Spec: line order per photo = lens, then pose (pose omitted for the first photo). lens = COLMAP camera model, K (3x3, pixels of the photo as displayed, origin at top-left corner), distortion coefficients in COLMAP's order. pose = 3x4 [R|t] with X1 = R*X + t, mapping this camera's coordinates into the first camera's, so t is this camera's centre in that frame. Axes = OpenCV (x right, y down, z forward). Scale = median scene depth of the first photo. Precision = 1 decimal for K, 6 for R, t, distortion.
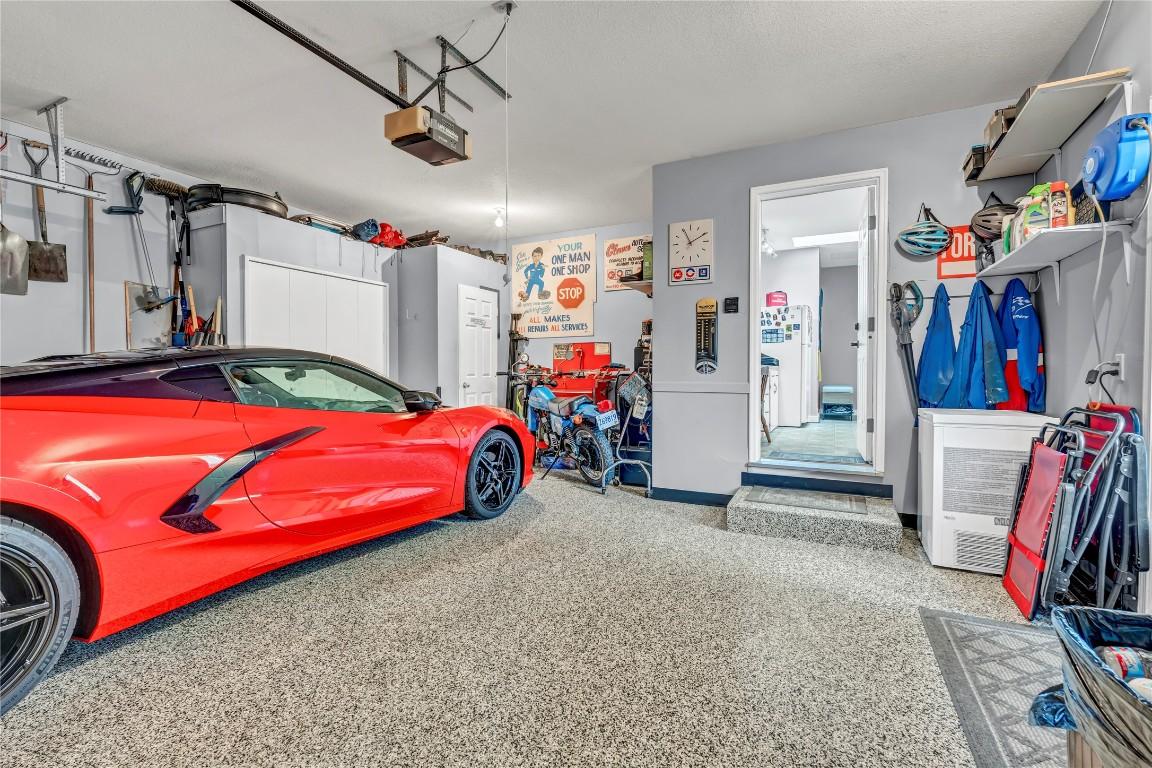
lens RADIAL K [[523.9, 0, 576.6], [0, 523.9, 373.7], [0, 0, 1]] dist [-0.002183, -0.000589]
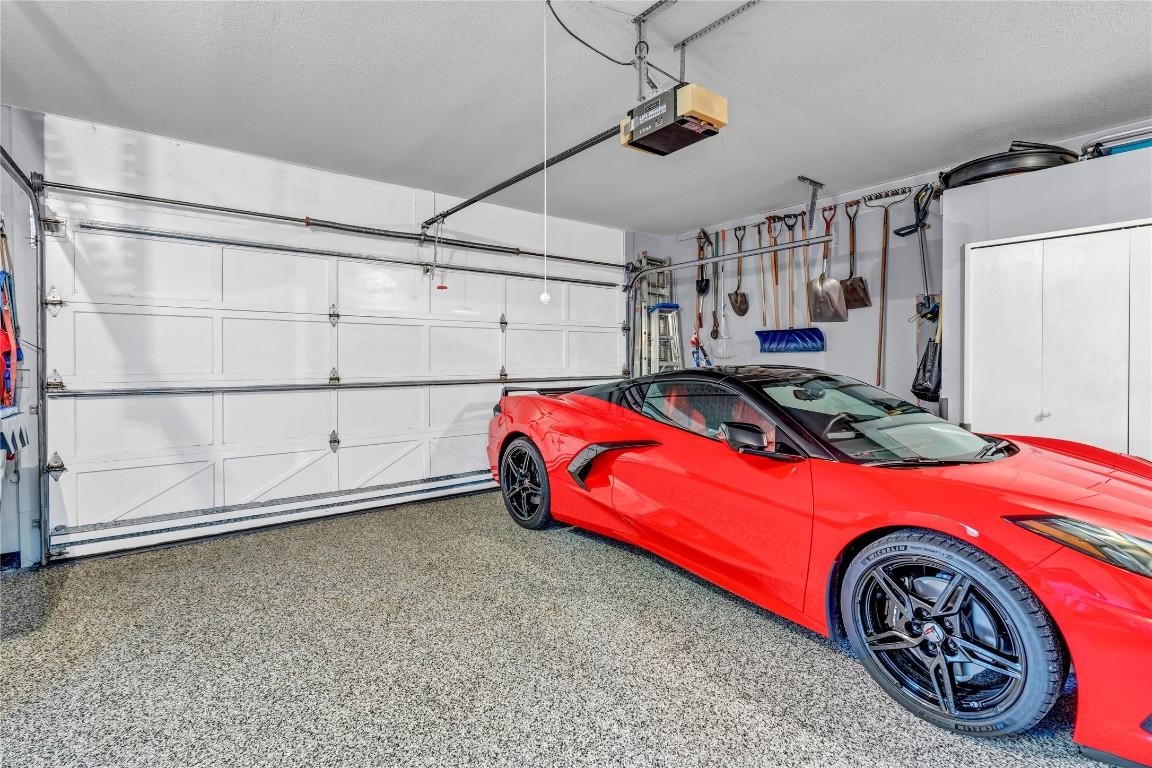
lens RADIAL K [[515.8, 0, 578.4], [0, 515.8, 362.0], [0, 0, 1]] dist [-0.000512, -0.000148]
pose [[-0.425661, 0.006021, -0.904862, 0.511772], [-0.002293, 0.999967, 0.007732, -0.069251], [0.904880, 0.005366, -0.425634, 1.164570]]
